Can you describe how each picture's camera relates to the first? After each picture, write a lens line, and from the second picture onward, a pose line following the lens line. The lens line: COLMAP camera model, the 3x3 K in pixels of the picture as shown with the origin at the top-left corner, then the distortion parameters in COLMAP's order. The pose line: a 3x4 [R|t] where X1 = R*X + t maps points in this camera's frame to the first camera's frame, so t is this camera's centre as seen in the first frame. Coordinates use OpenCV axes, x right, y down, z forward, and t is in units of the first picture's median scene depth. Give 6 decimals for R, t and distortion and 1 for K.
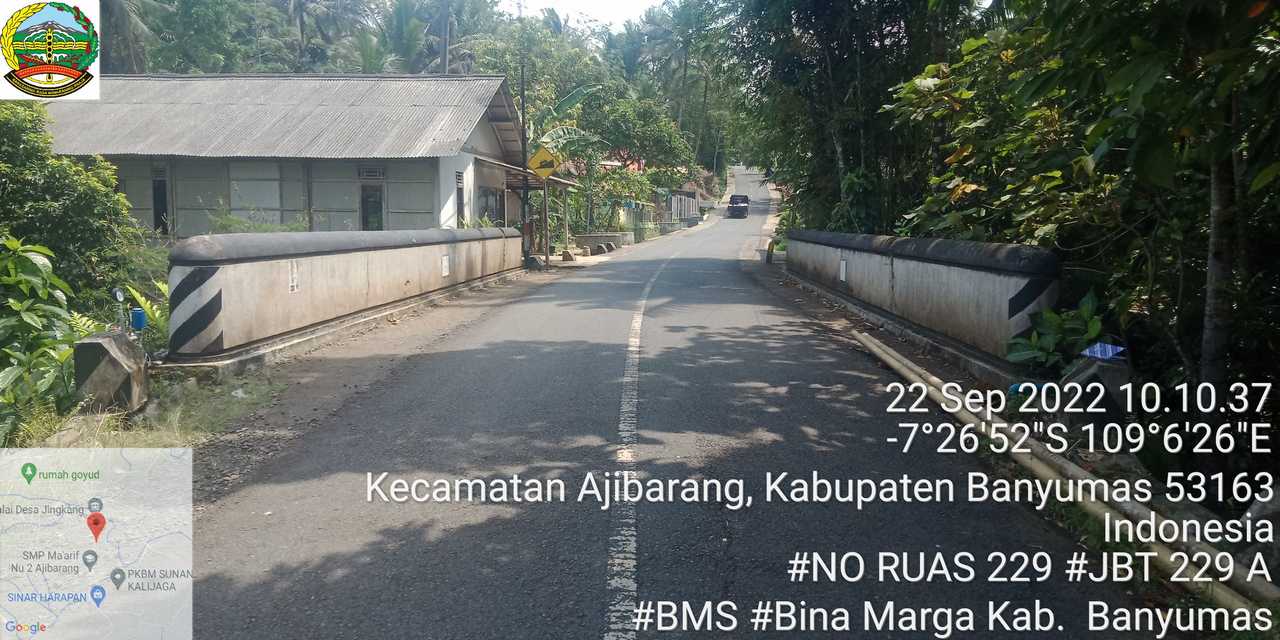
lens RADIAL K [[987.6, 0, 640.0], [0, 987.6, 320.0], [0, 0, 1]] dist [-0.007034, -0.002977]
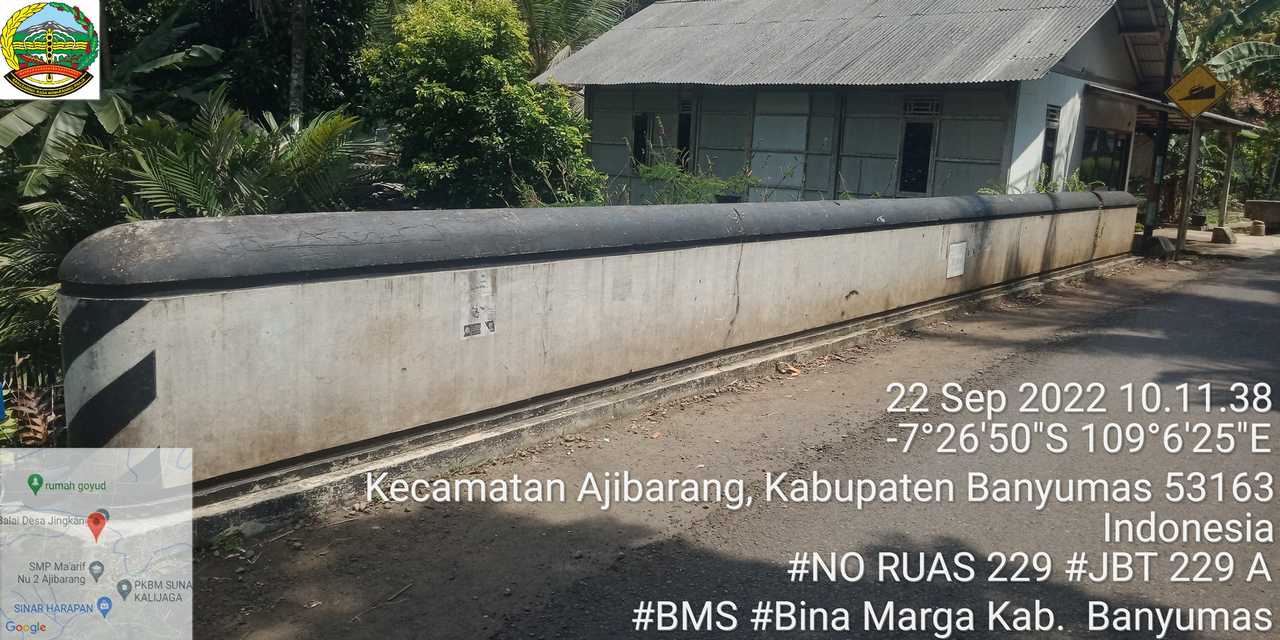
lens RADIAL K [[927.4, 0, 640.0], [0, 927.4, 320.0], [0, 0, 1]] dist [0.028803, -0.001683]
pose [[0.800100, 0.139721, -0.583369, -0.012701], [-0.098781, 0.989908, 0.101610, -0.040847], [0.591678, -0.023673, 0.805827, 0.311562]]
